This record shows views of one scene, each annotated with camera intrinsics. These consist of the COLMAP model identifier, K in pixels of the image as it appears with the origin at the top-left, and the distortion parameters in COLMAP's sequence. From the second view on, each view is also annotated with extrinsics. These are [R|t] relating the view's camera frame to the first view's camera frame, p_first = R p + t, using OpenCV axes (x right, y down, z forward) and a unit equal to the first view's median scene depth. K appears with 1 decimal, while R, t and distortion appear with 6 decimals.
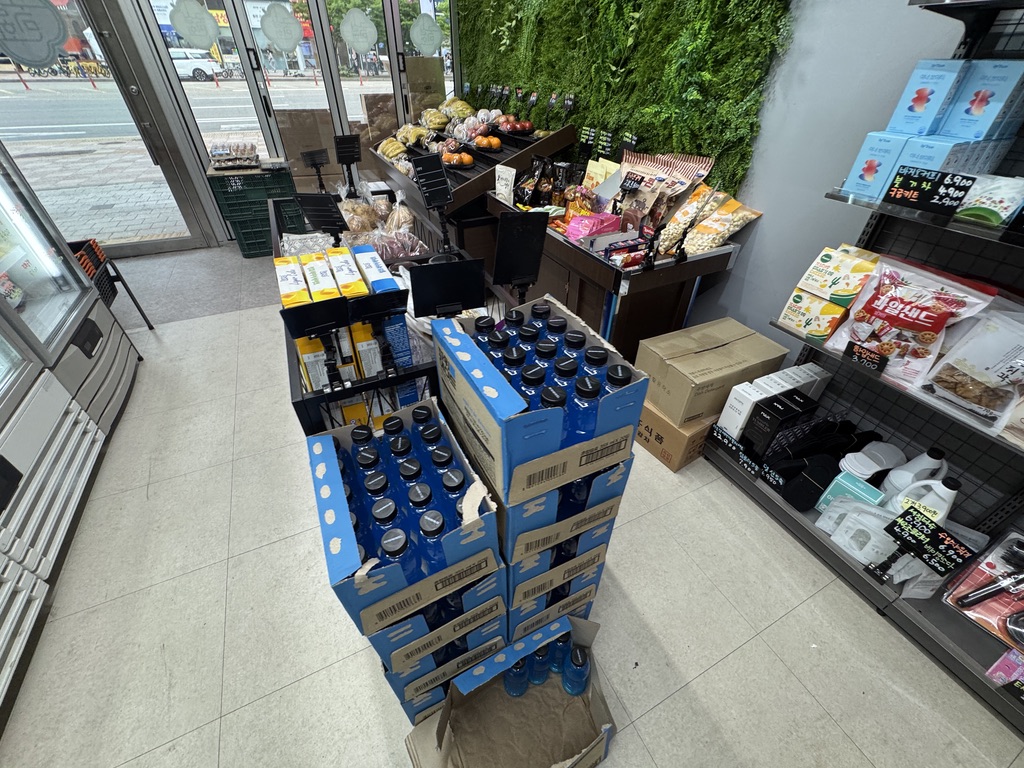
lens RADIAL K [[409.5, 0, 514.0], [0, 409.5, 381.9], [0, 0, 1]] dist [-0.001518, -0.000224]
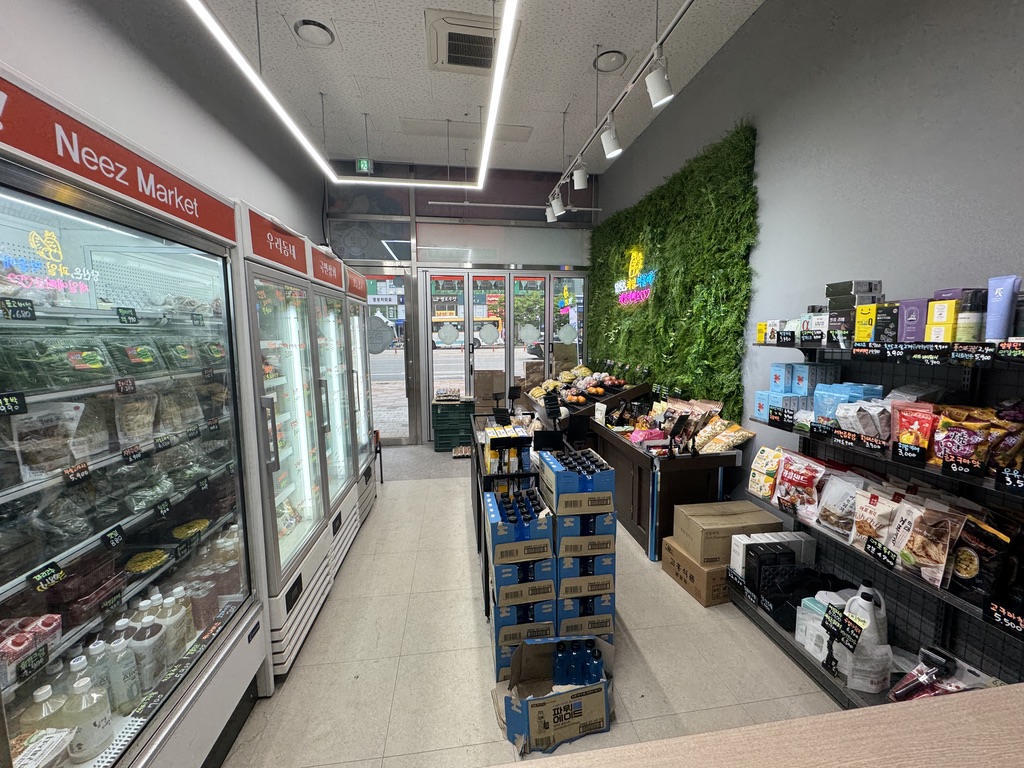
lens RADIAL K [[409.5, 0, 514.0], [0, 409.5, 381.9], [0, 0, 1]] dist [-0.001518, -0.000224]
pose [[0.949896, 0.014326, -0.312238, 0.224942], [-0.174558, 0.852969, -0.491908, 0.391943], [0.259282, 0.521765, 0.812732, -0.689414]]
